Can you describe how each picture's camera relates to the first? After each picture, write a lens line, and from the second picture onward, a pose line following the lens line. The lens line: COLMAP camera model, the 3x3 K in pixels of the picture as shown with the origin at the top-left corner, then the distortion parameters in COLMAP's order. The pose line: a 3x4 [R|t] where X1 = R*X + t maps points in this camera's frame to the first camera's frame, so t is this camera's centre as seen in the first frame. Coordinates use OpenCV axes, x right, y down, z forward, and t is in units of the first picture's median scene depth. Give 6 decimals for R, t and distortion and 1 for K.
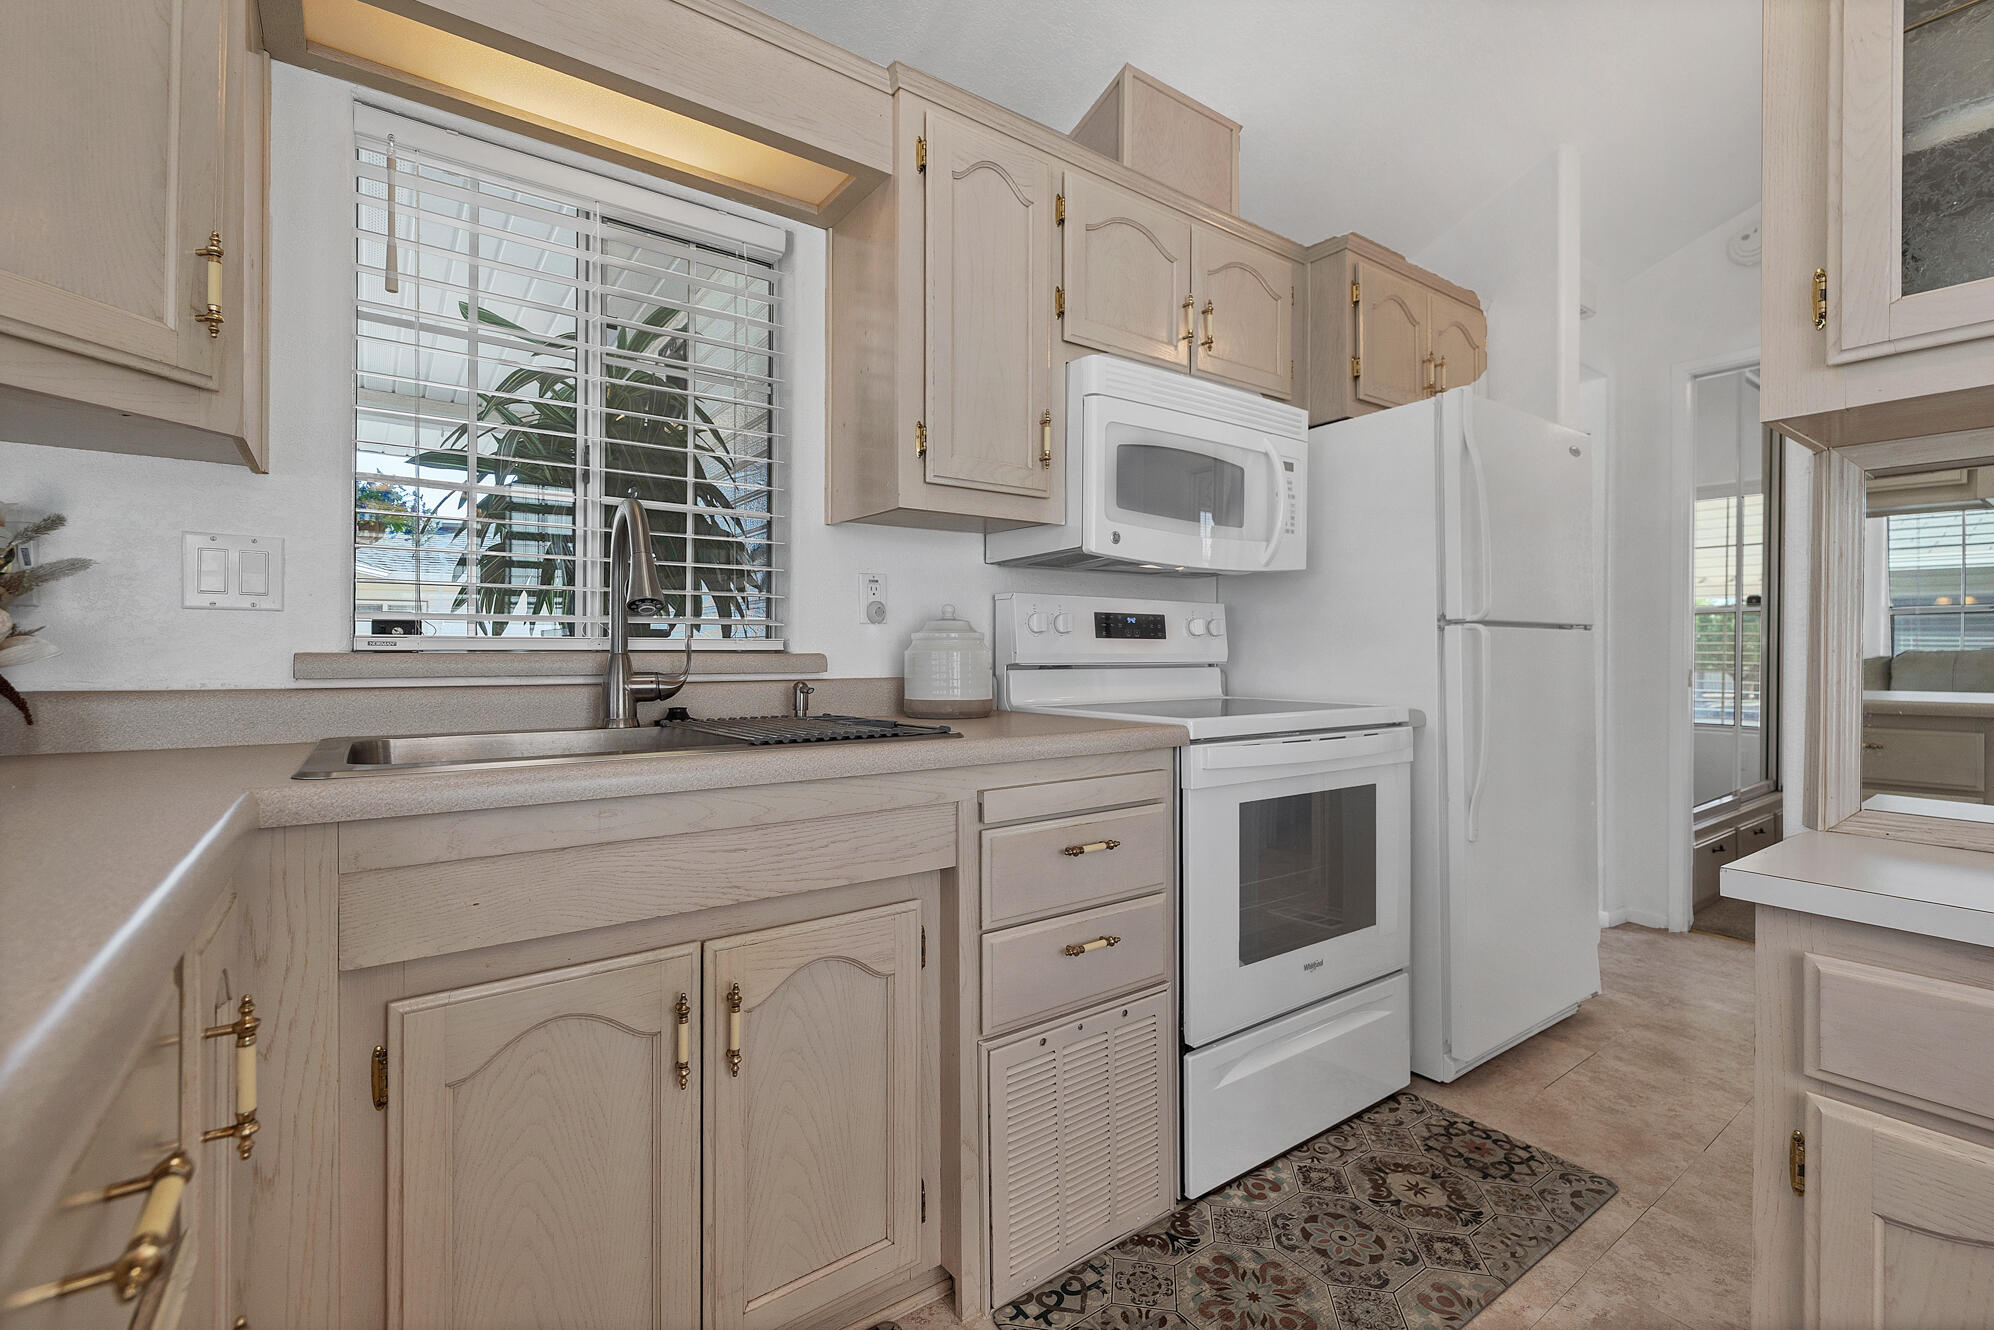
lens RADIAL K [[860.9, 0, 1002.2], [0, 860.9, 655.6], [0, 0, 1]] dist [0.004308, 0.000113]
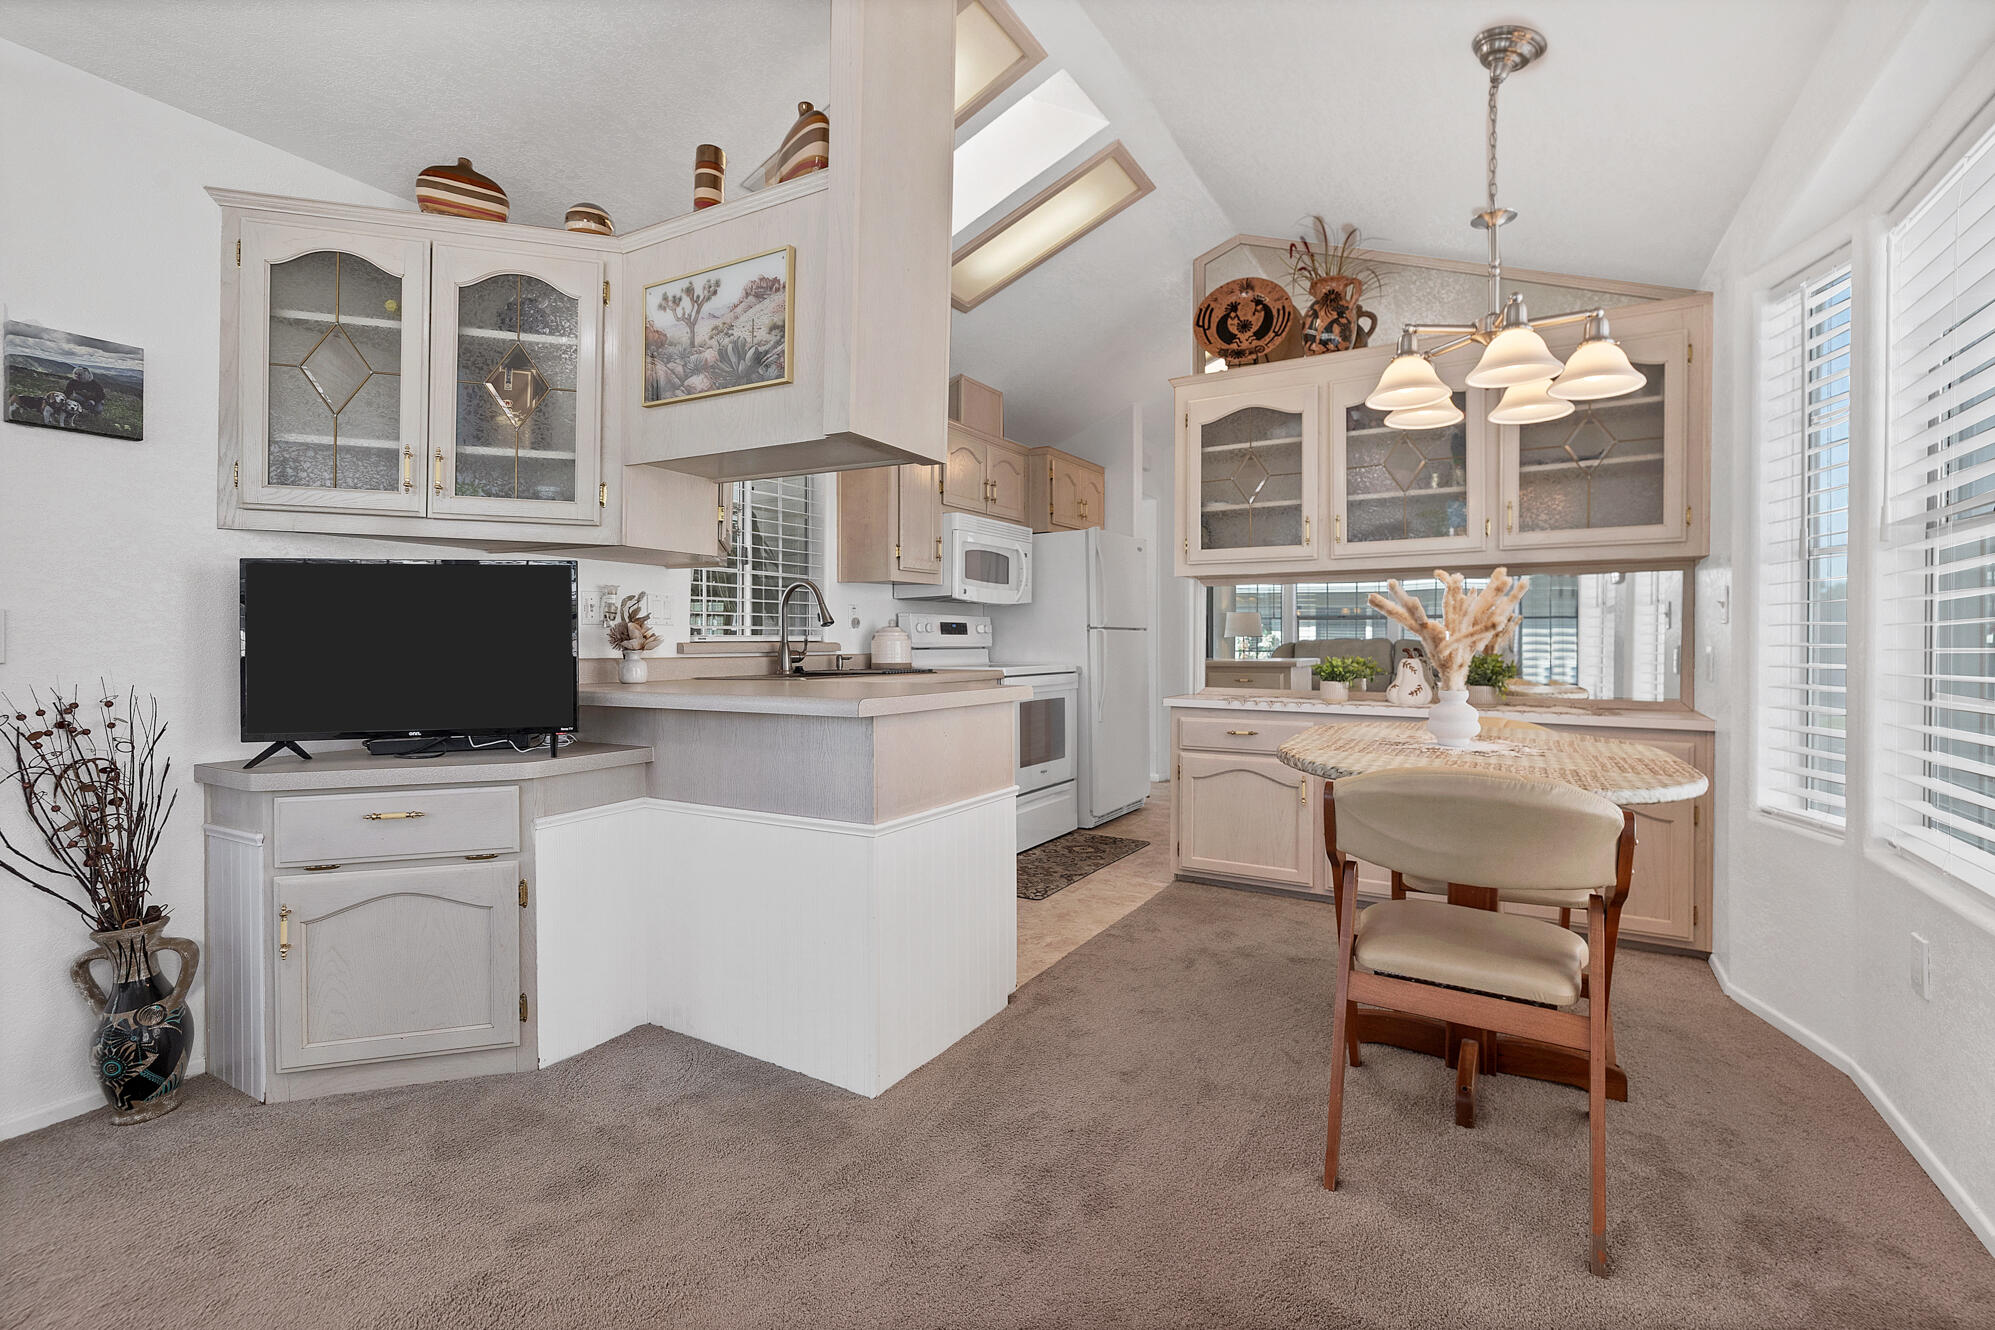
lens RADIAL K [[861.3, 0, 1000.0], [0, 861.3, 651.3], [0, 0, 1]] dist [0.004308, 0.000113]
pose [[0.919847, -0.007118, 0.392213, -0.626982], [0.004642, 0.999963, 0.007261, 0.005974], [-0.392250, -0.004858, 0.919846, -1.052352]]
